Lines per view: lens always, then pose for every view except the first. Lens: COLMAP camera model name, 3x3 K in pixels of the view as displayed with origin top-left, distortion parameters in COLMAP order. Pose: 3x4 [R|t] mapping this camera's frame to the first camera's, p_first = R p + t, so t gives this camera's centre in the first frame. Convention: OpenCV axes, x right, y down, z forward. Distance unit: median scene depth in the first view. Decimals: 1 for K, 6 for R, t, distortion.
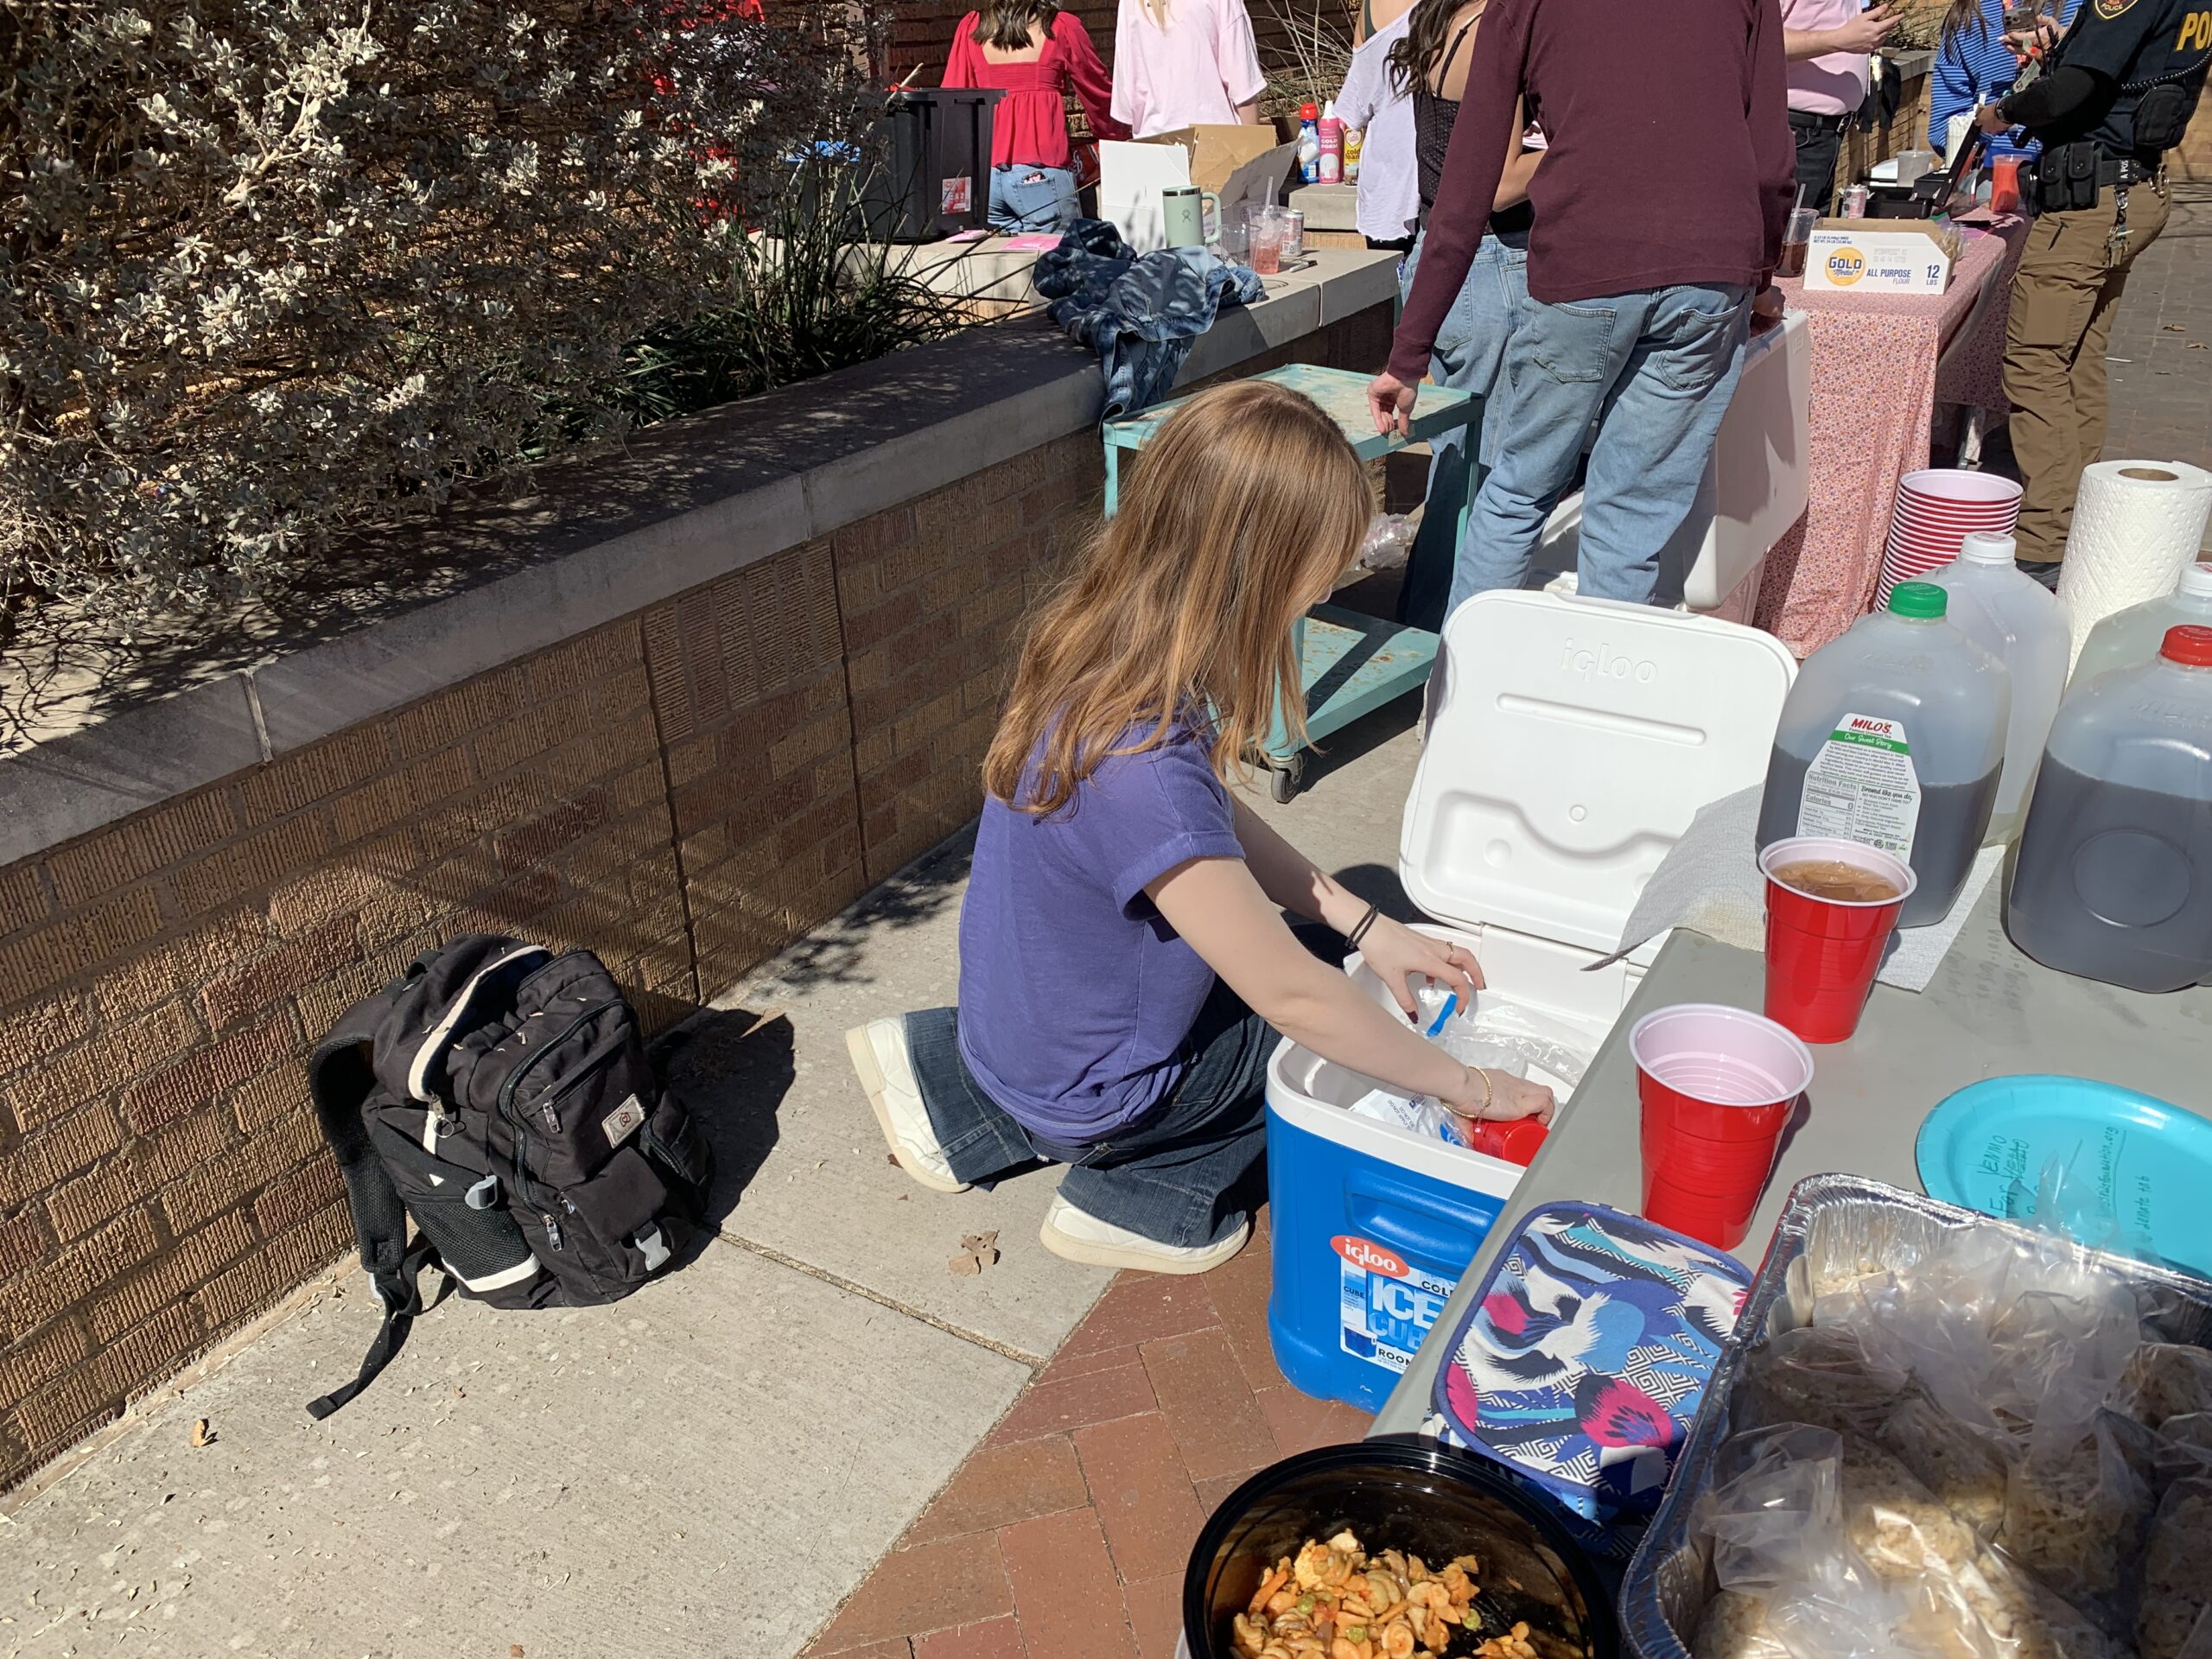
lens RADIAL K [[1677.0, 0, 1108.0], [0, 1677.0, 763.5], [0, 0, 1]] dist [0.097550, -0.258139]
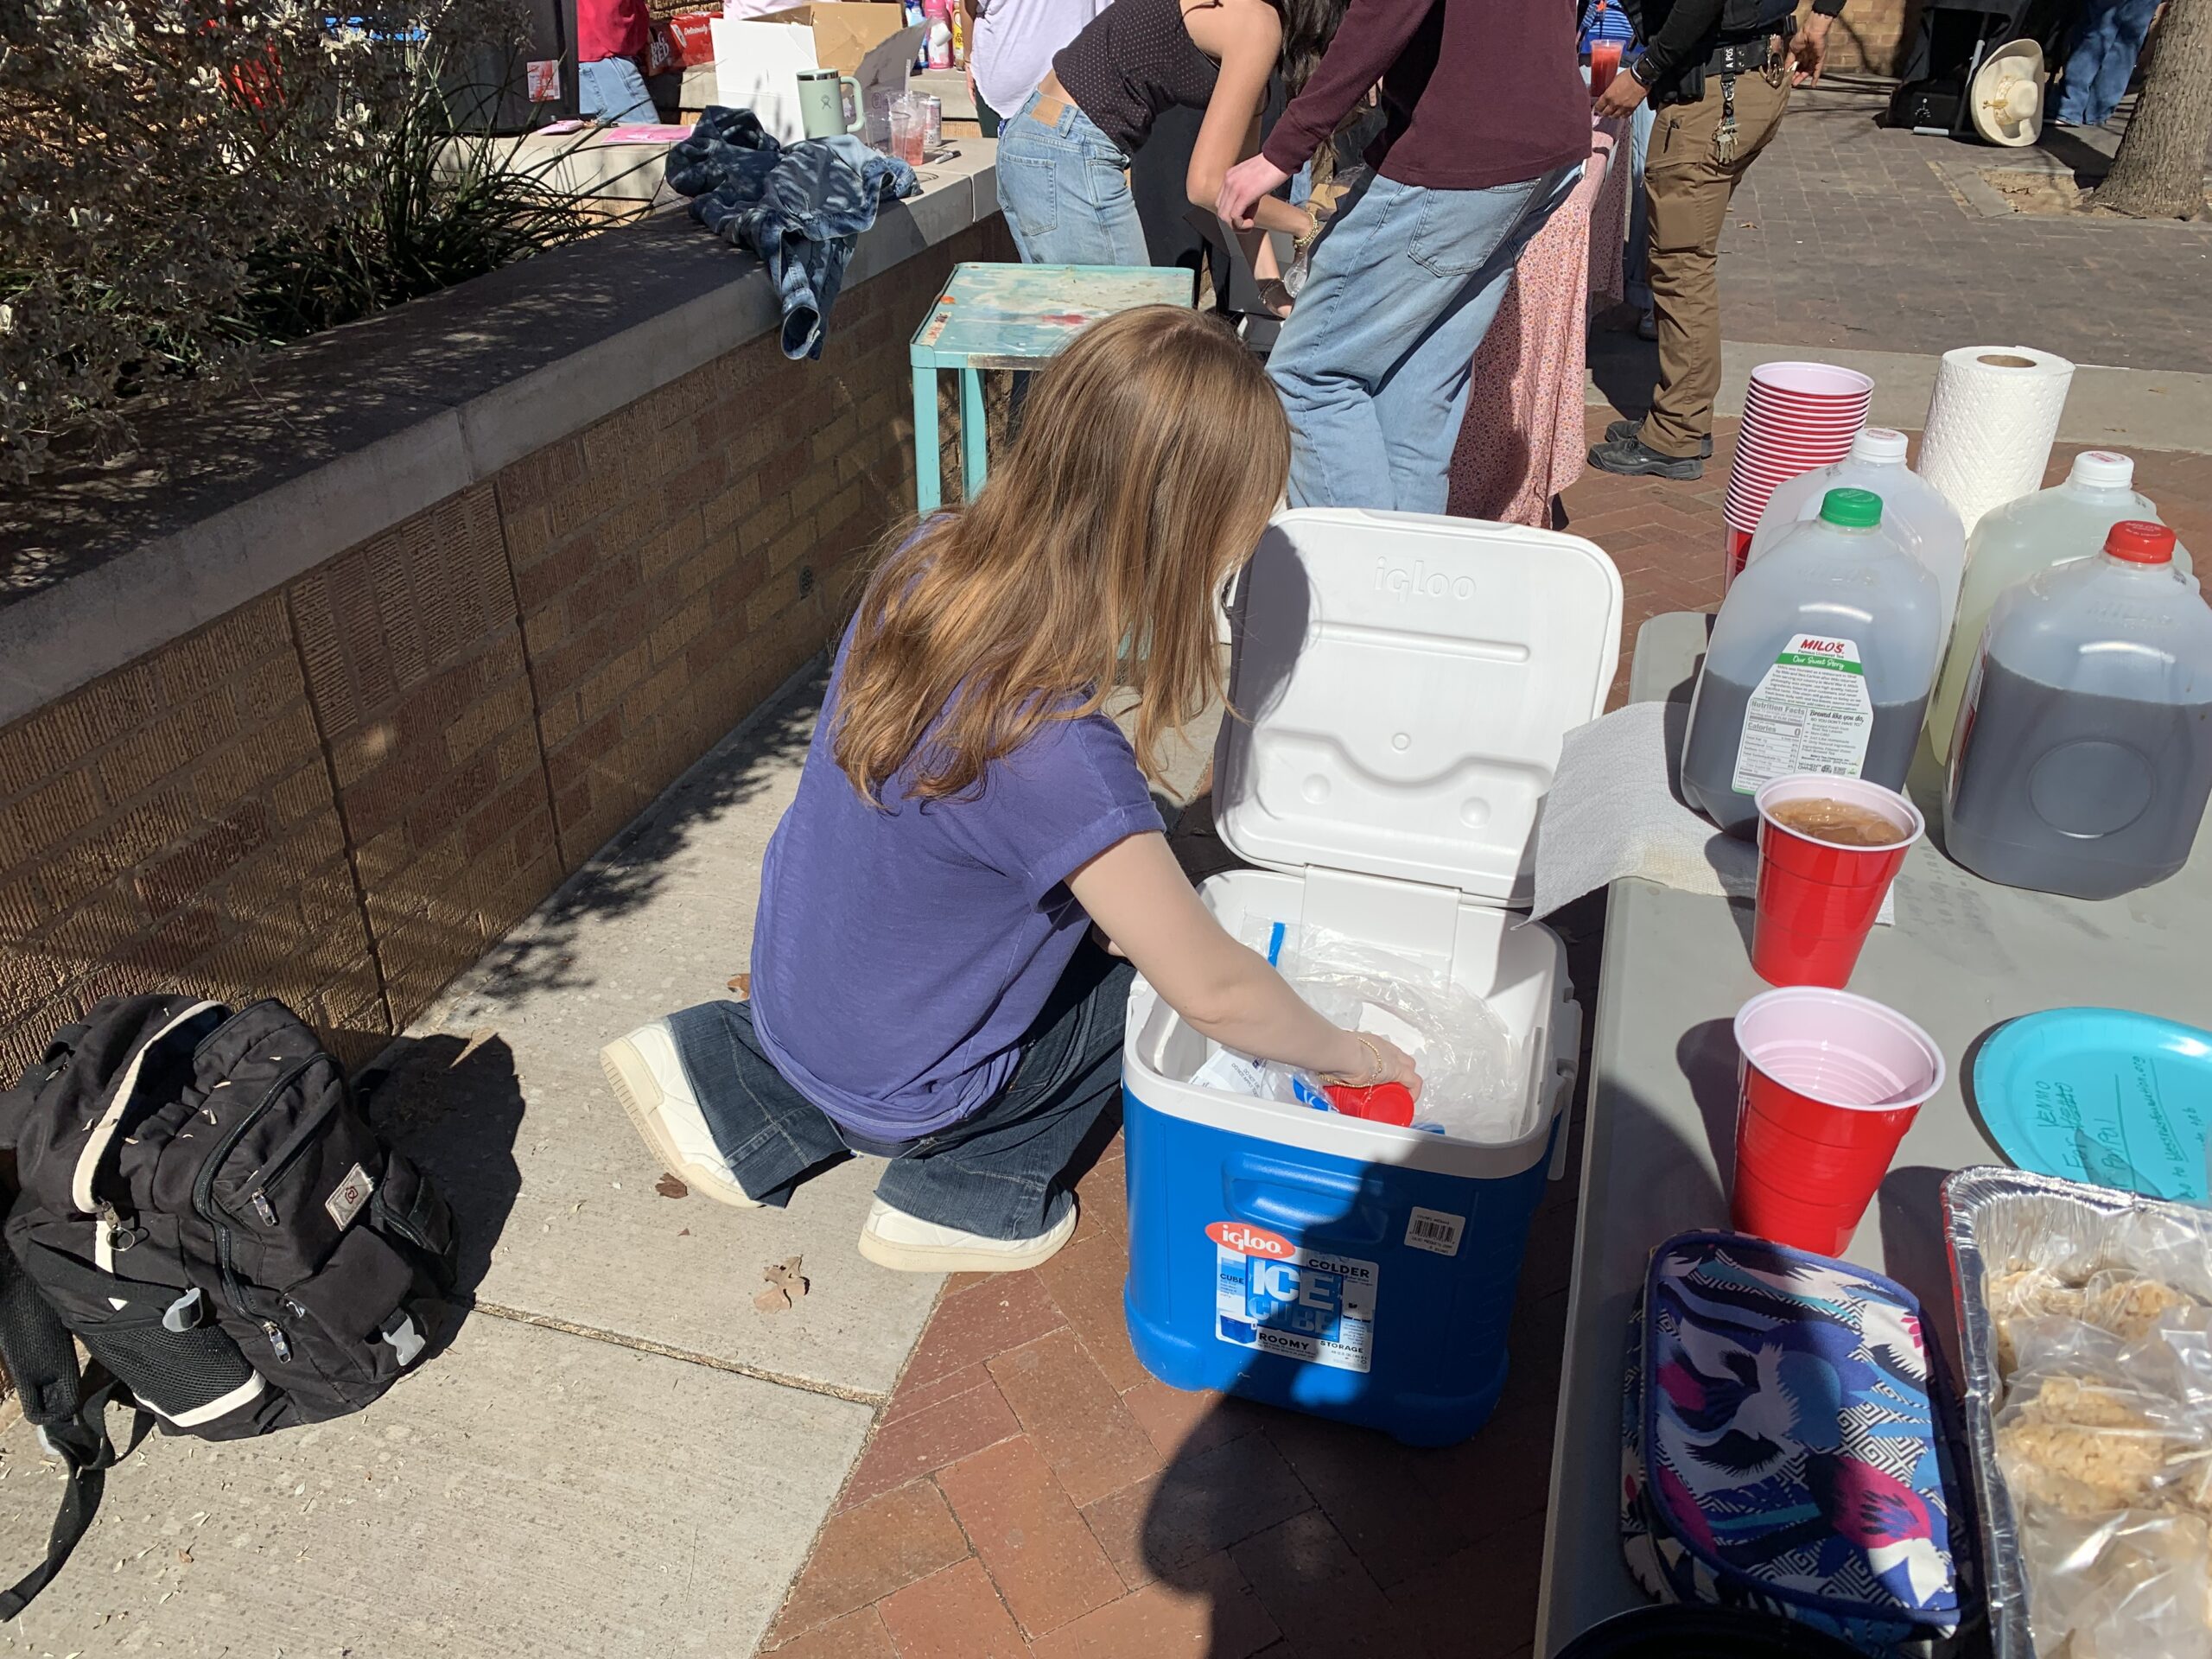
lens RADIAL K [[1714.1, 0, 1105.3], [0, 1714.1, 772.8], [0, 0, 1]] dist [0.001959, -0.002825]
pose [[0.972284, -0.087814, 0.216687, -0.085909], [0.075194, 0.994994, 0.065829, -0.026353], [-0.221382, -0.047711, 0.974019, 0.094249]]
